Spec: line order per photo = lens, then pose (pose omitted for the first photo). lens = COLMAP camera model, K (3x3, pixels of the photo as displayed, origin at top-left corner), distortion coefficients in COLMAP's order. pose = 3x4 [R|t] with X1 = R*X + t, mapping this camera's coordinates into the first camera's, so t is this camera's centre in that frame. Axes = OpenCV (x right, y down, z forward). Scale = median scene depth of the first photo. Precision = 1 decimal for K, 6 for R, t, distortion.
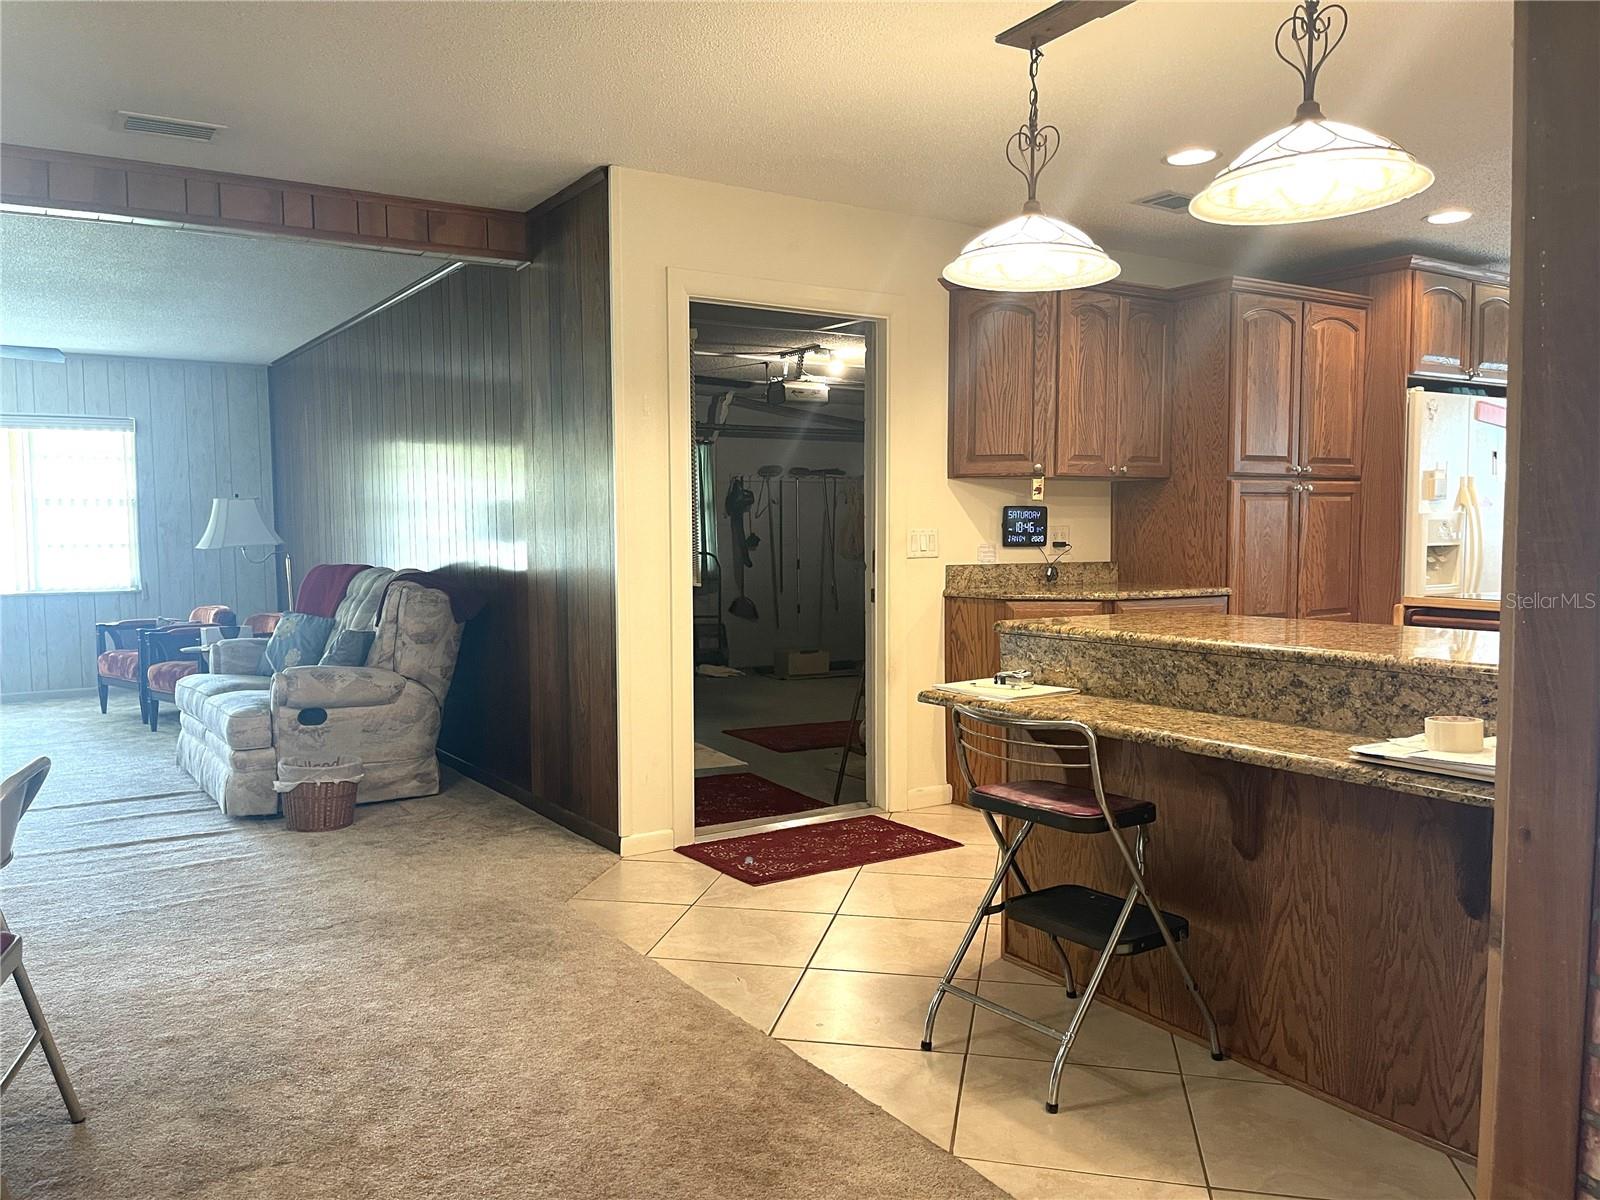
lens RADIAL K [[1204.9, 0, 810.0], [0, 1204.9, 608.1], [0, 0, 1]] dist [0.060198, -0.083105]
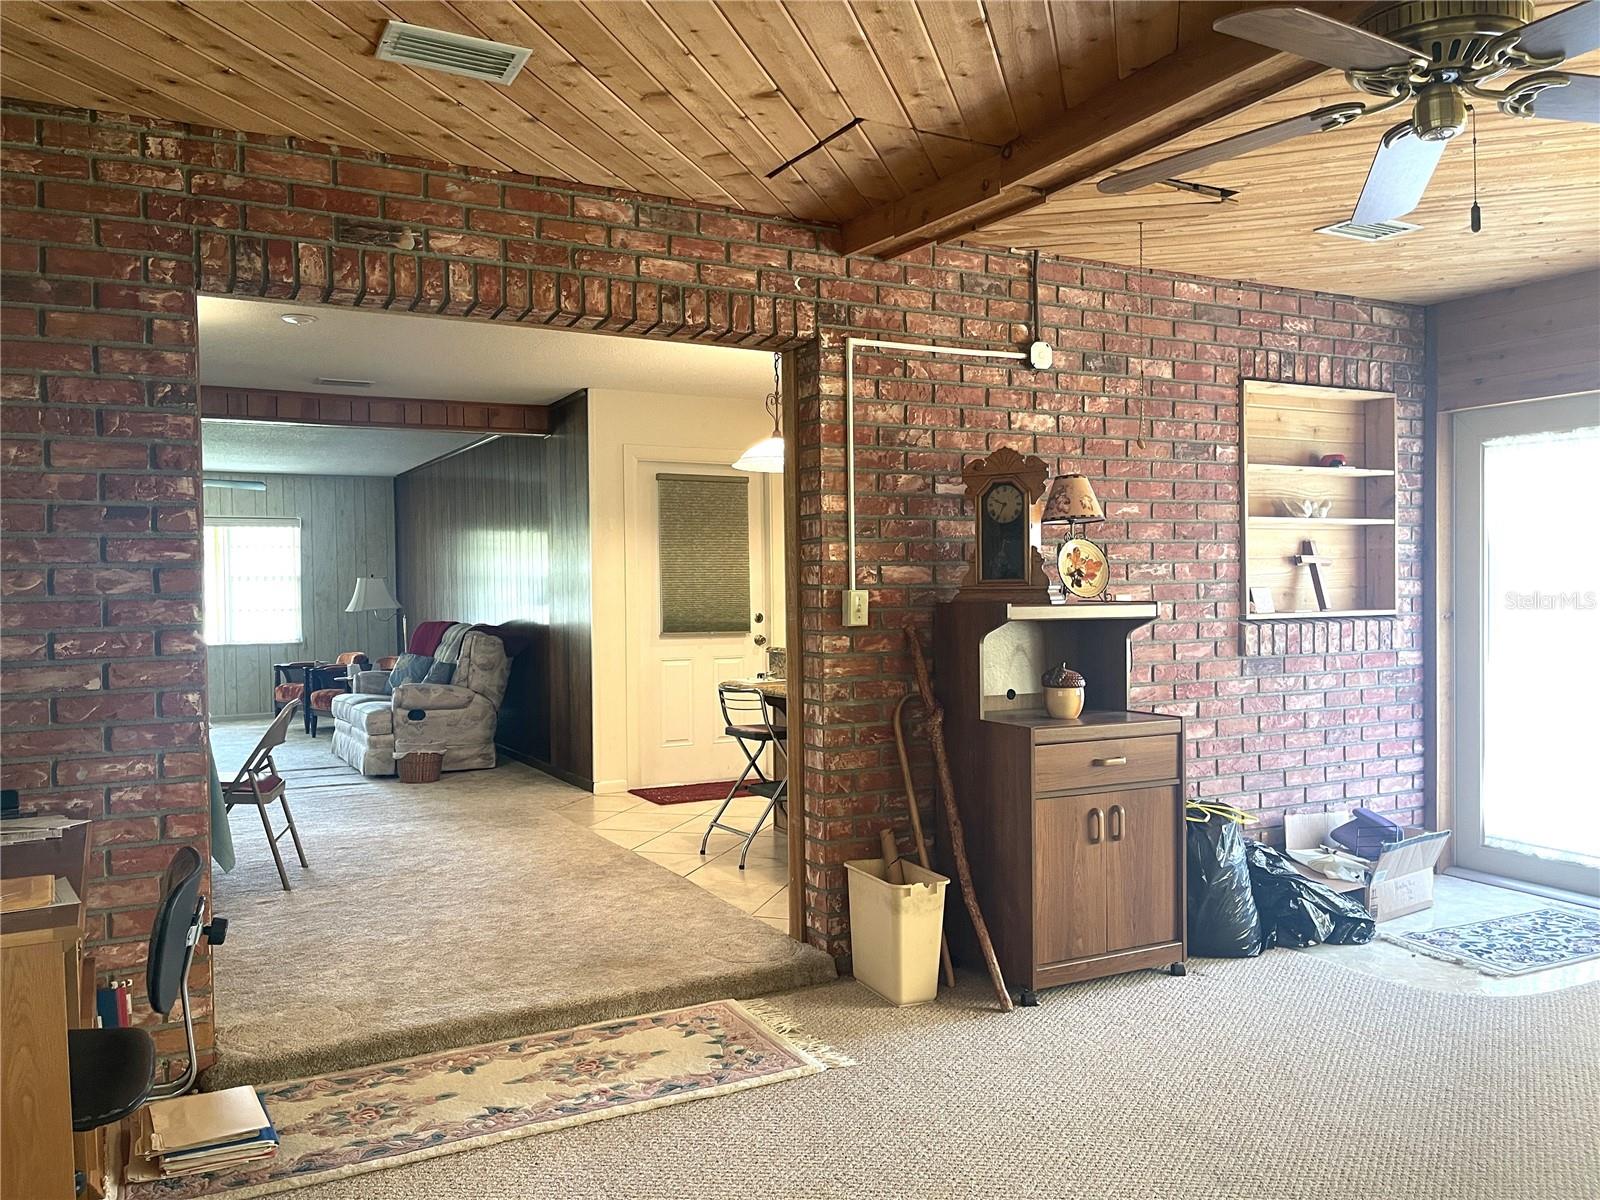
lens RADIAL K [[1204.9, 0, 798.0], [0, 1204.9, 601.8], [0, 0, 1]] dist [0.060198, -0.083105]
pose [[0.995490, -0.006582, -0.094635, 0.226452], [0.001334, 0.998463, -0.055404, 0.027146], [0.094854, 0.055028, 0.993969, -0.511960]]
